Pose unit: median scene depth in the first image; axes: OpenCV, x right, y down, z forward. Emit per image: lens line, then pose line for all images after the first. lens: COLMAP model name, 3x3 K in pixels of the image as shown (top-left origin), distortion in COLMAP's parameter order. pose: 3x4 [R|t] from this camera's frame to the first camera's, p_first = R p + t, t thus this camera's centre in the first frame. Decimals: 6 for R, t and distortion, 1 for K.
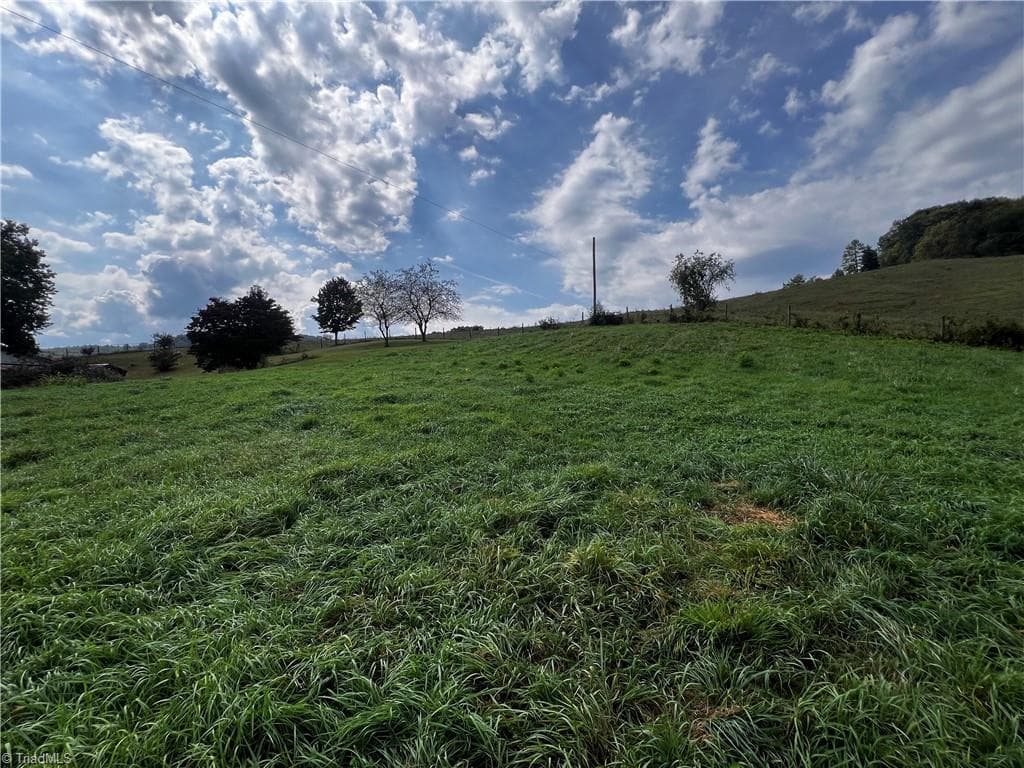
lens RADIAL K [[438.0, 0, 509.7], [0, 438.0, 387.2], [0, 0, 1]] dist [-0.001544, 0.000001]
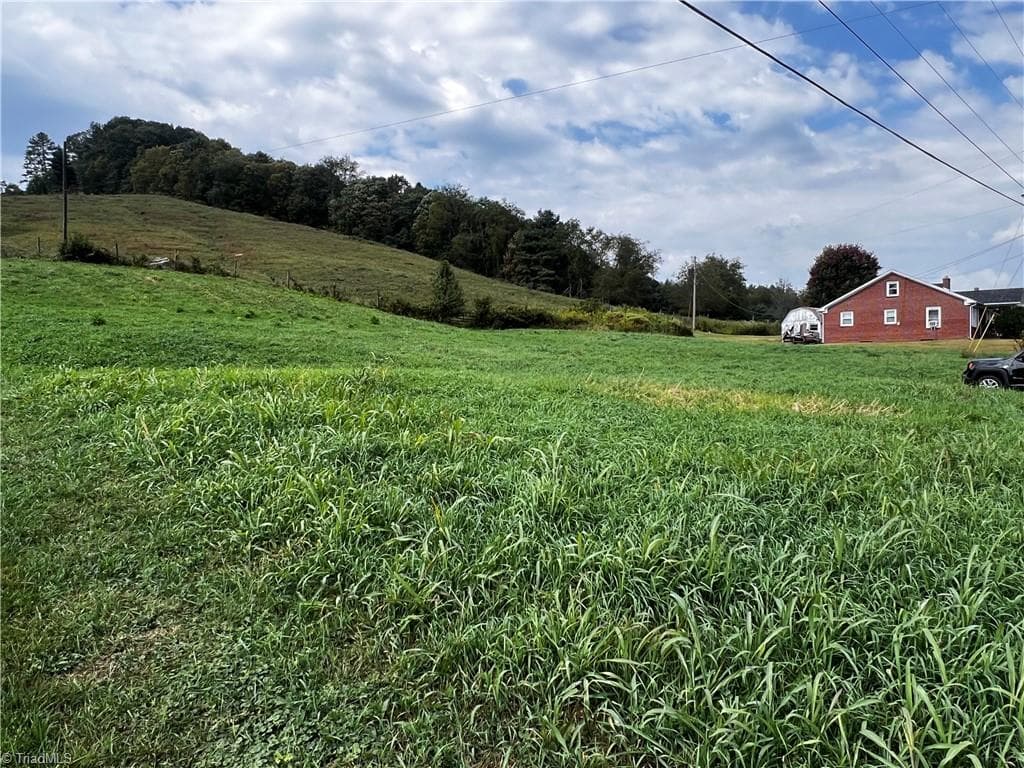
lens RADIAL K [[782.6, 0, 500.0], [0, 782.6, 387.3], [0, 0, 1]] dist [0.001573, -0.000173]
pose [[0.295437, -0.044447, 0.954328, -0.361965], [0.009402, 0.999004, 0.043618, 0.011160], [-0.955316, -0.003914, 0.295561, -0.047172]]
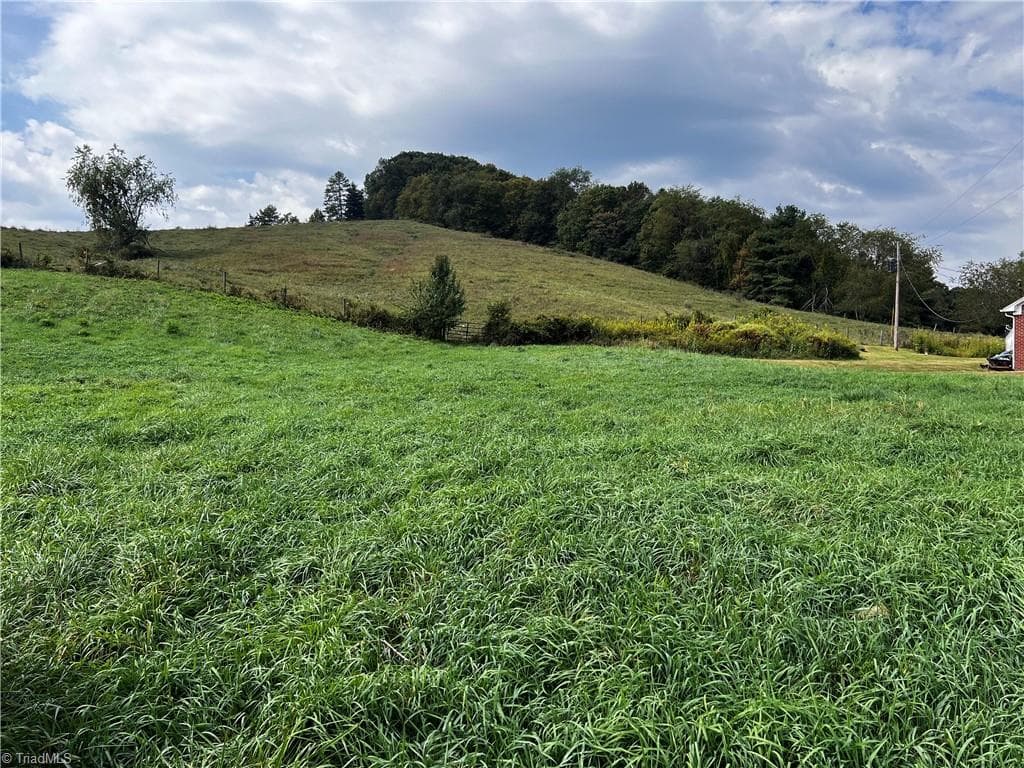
lens RADIAL K [[777.6, 0, 512.0], [0, 777.6, 384.0], [0, 0, 1]] dist [0.139631, -0.245579]
pose [[0.643454, -0.001216, 0.765484, -0.079786], [-0.008594, 0.999924, 0.008813, 0.010495], [-0.765437, -0.012249, 0.643394, -0.171971]]
